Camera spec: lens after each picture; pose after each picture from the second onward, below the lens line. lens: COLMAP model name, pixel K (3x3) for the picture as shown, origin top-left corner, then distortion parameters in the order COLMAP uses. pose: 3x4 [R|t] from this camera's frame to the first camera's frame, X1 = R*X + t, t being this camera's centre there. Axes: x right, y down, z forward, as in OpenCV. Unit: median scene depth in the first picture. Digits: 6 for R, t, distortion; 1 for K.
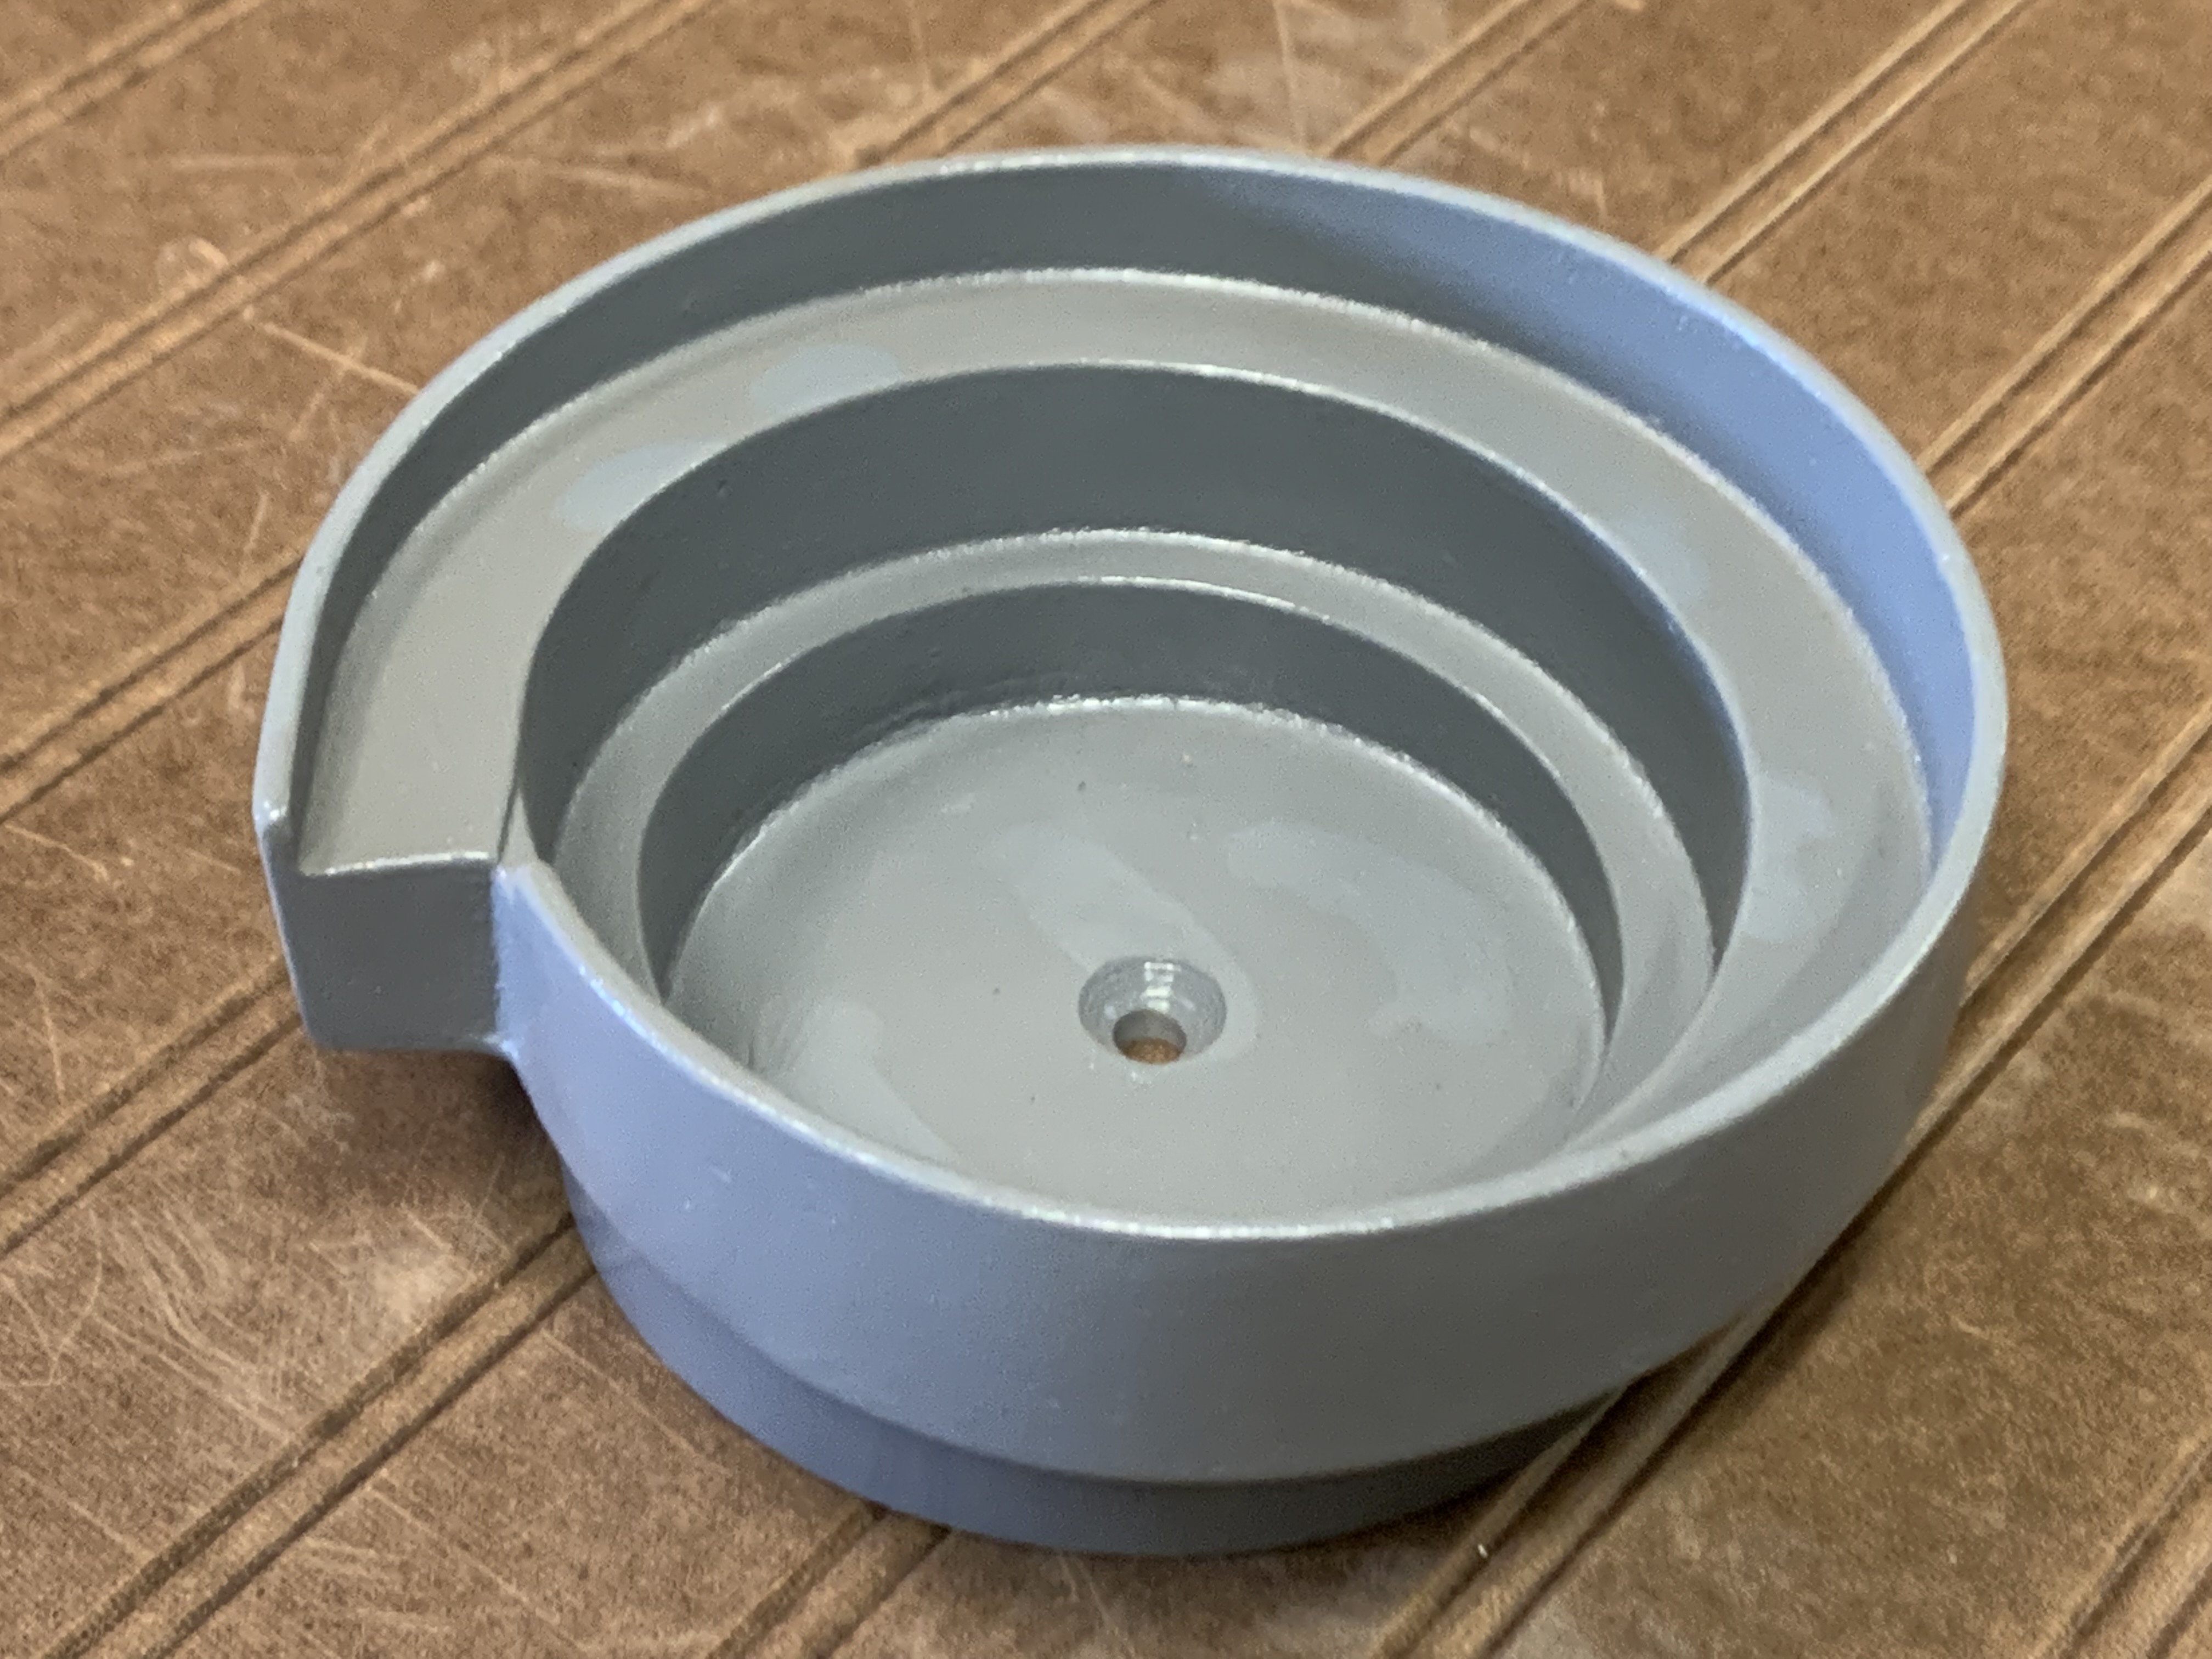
lens RADIAL K [[4104.0, 0, 1091.2], [0, 4104.0, 823.2], [0, 0, 1]] dist [0.079963, 0.000000]
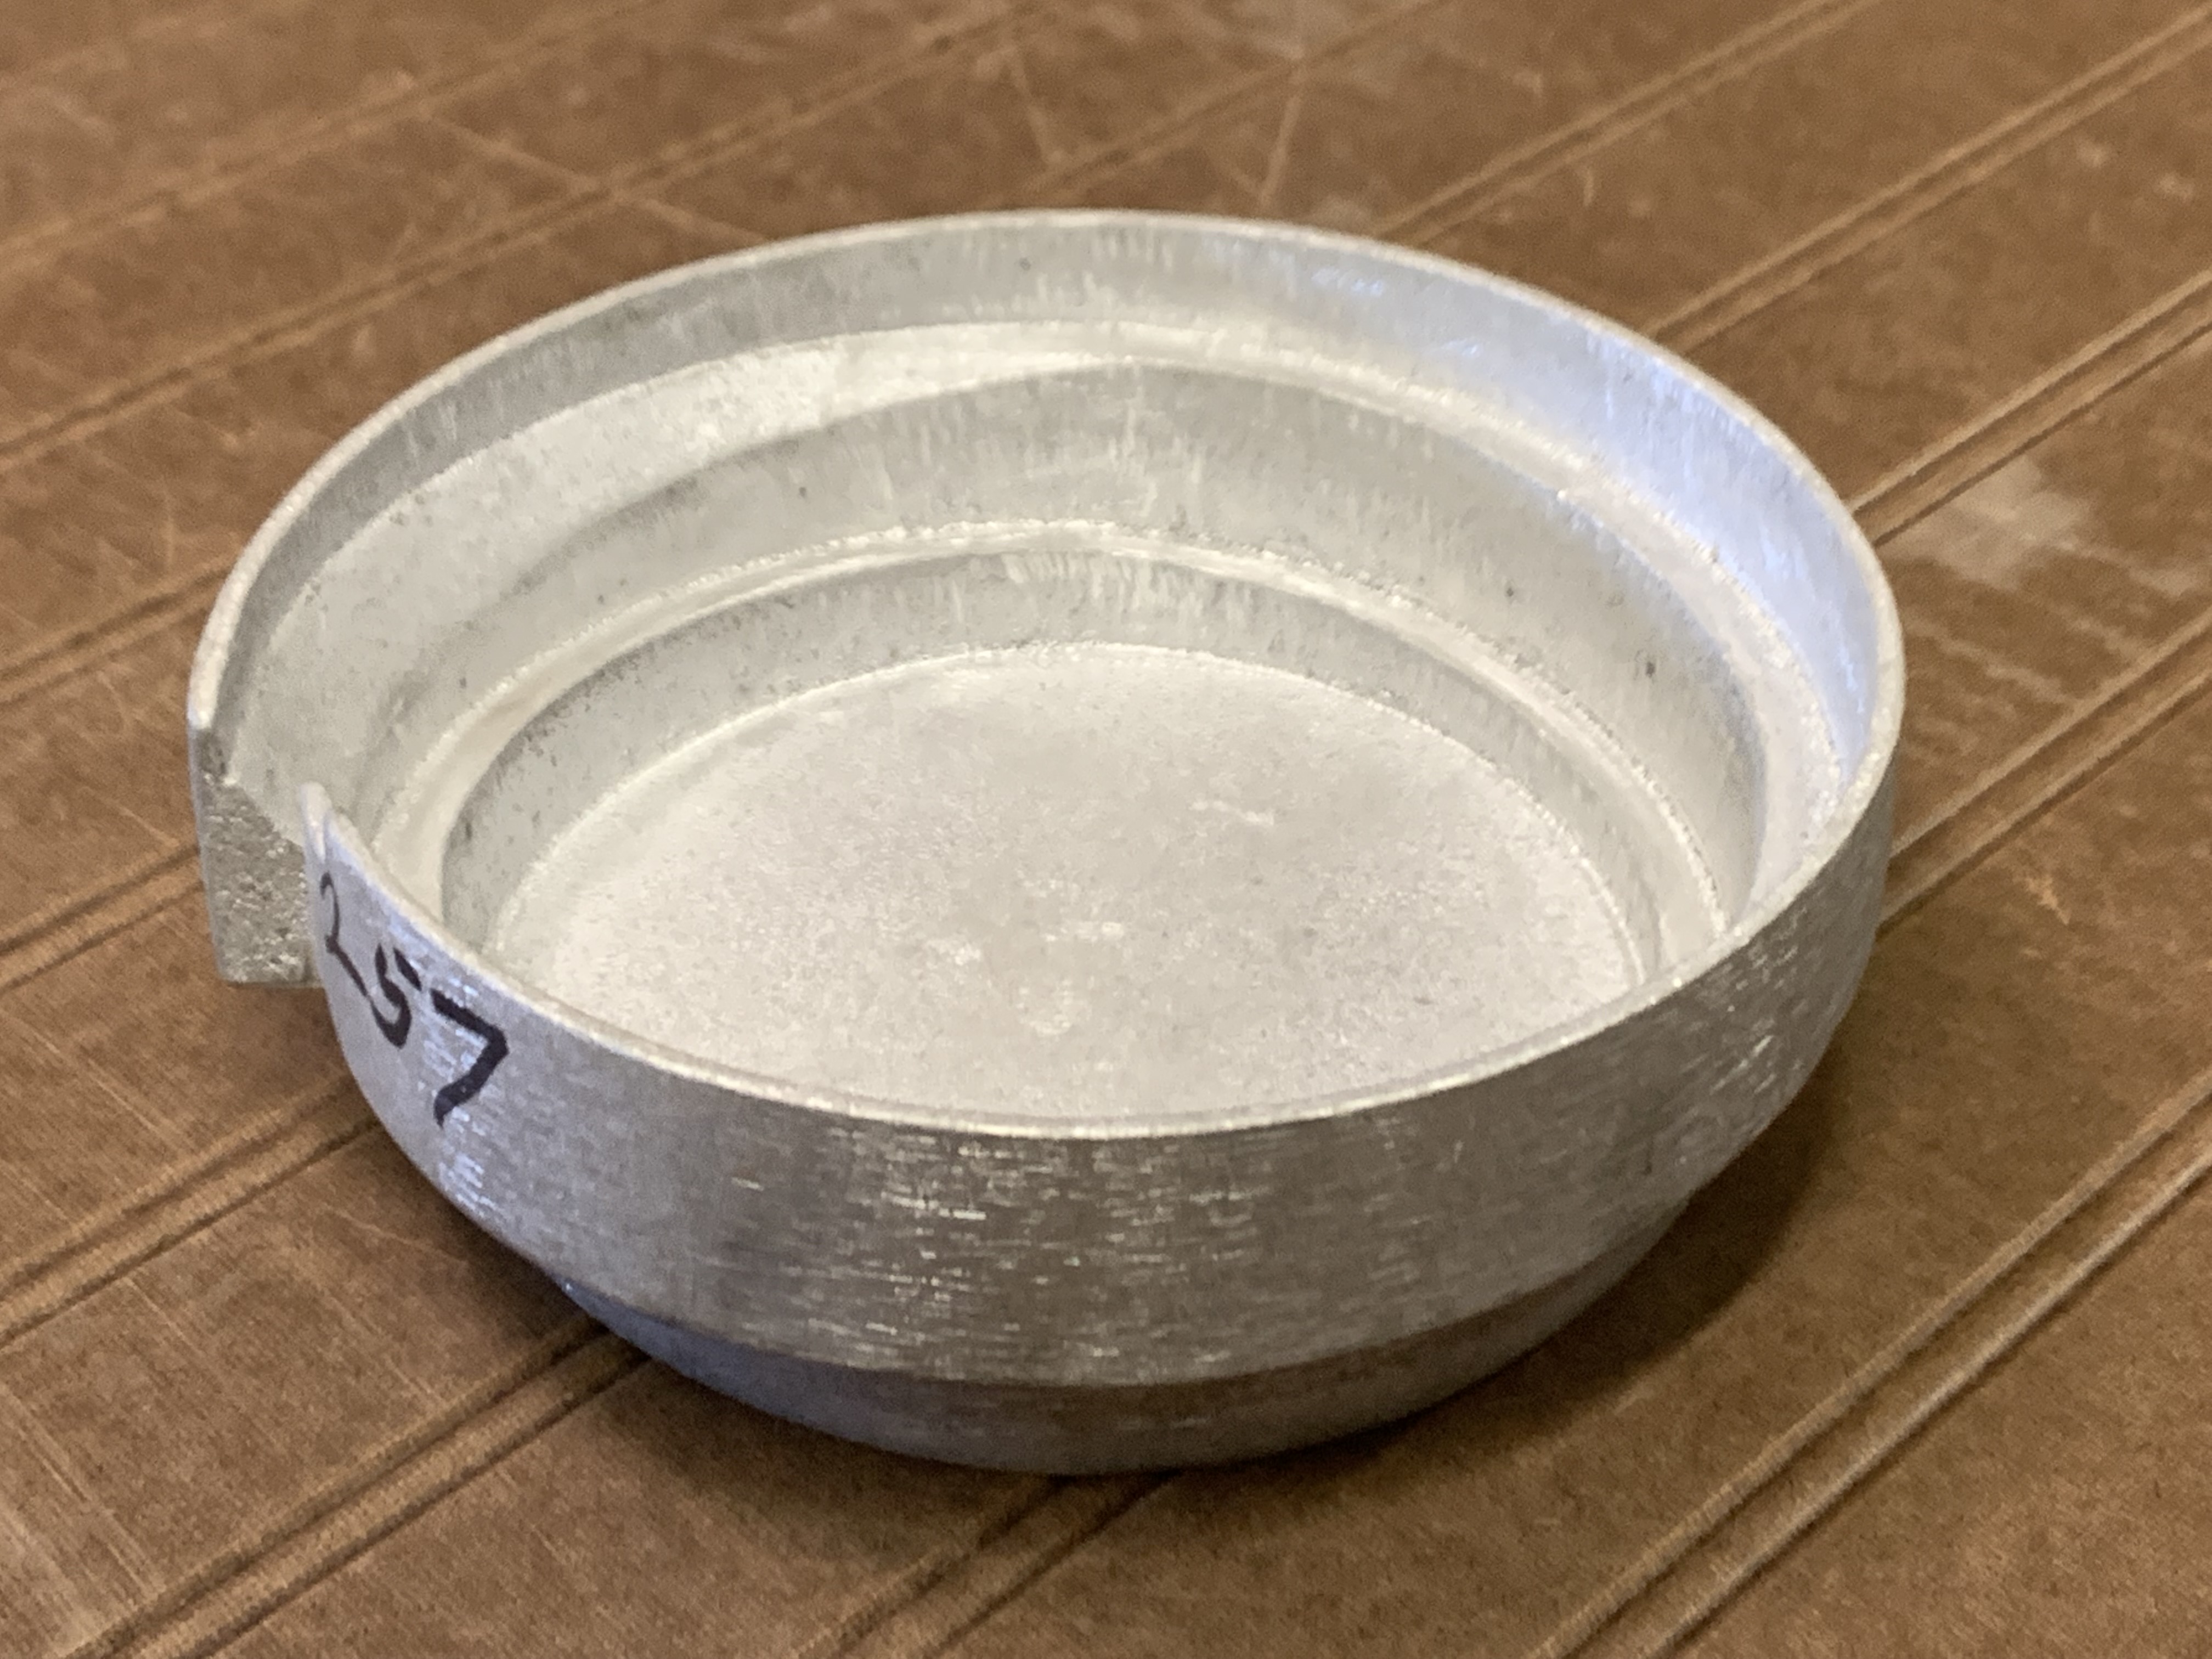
lens RADIAL K [[3801.9, 0, 1100.0], [0, 3801.9, 825.2], [0, 0, 1]] dist [0.077206, 0.000000]
pose [[0.993837, 0.053799, -0.096923, 0.137311], [-0.066684, 0.988594, -0.135034, 0.261690], [0.088552, 0.140665, 0.986089, -0.098739]]
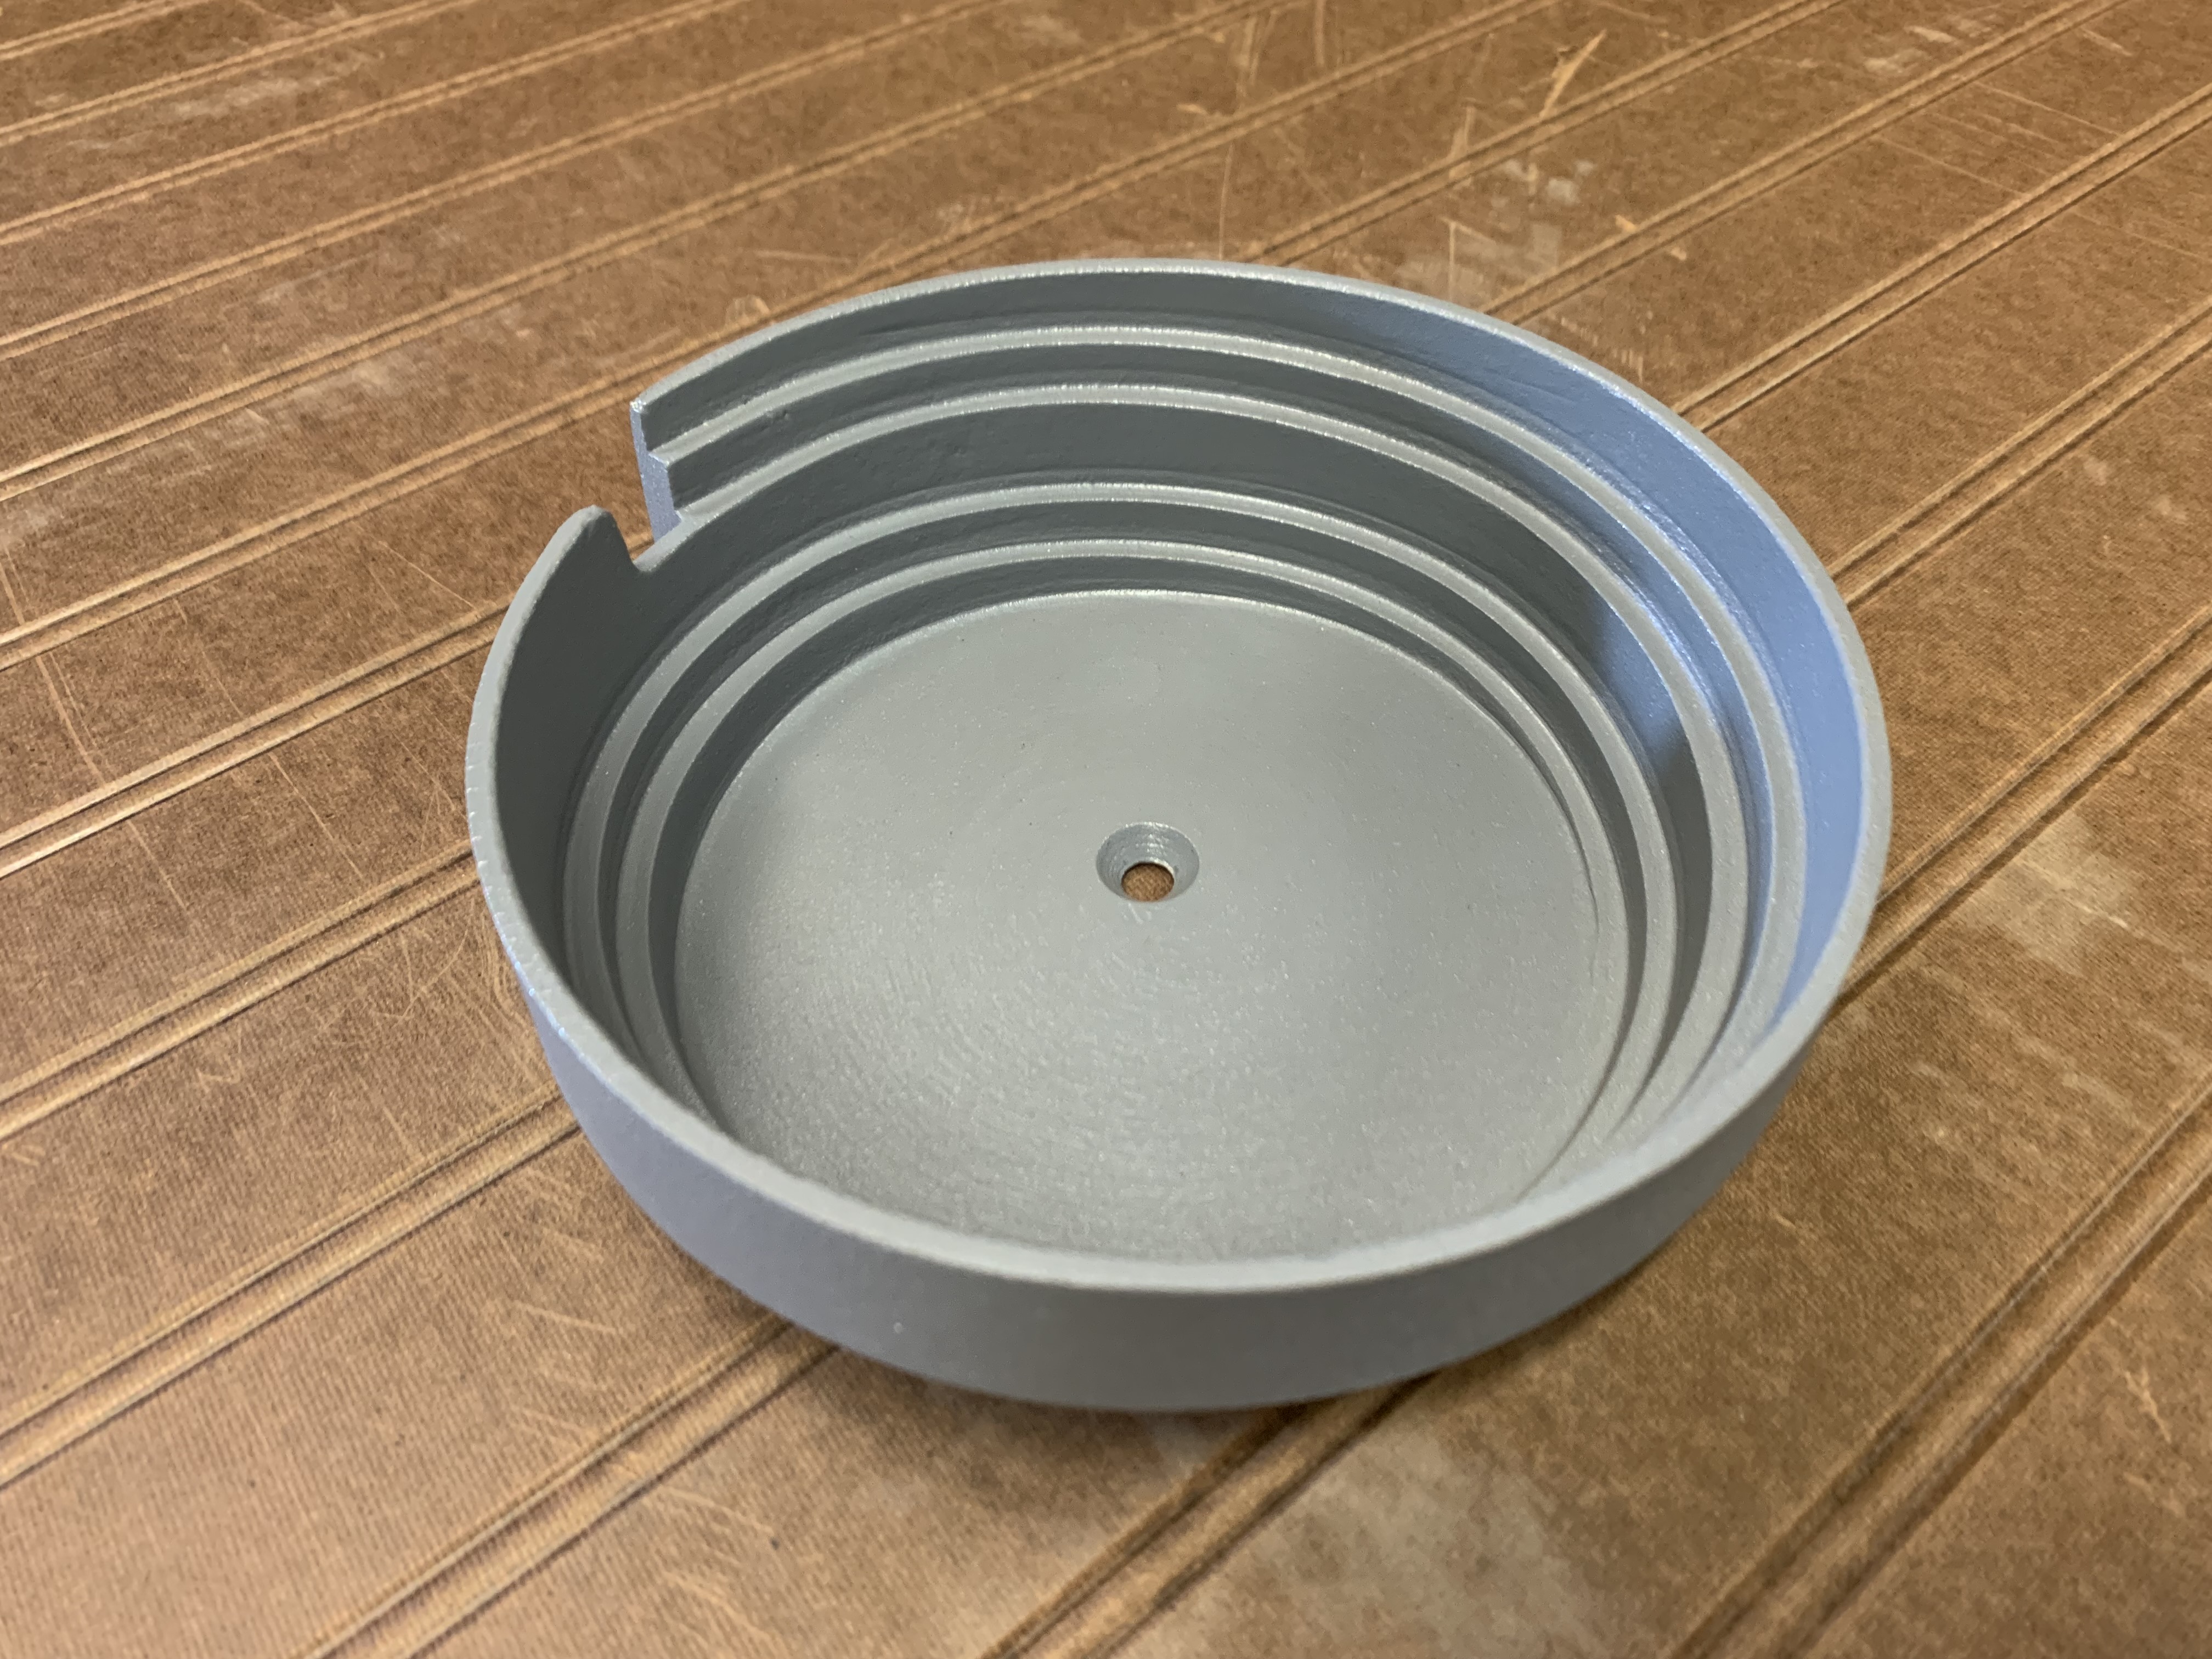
lens RADIAL K [[1699.5, 0, 1112.8], [0, 1699.5, 833.5], [0, 0, 1]] dist [-0.009449, 0.011188]
pose [[0.978050, 0.151293, -0.143281, 0.058009], [-0.139258, 0.986098, 0.090653, -0.014633], [0.155004, -0.068710, 0.985522, 0.401363]]
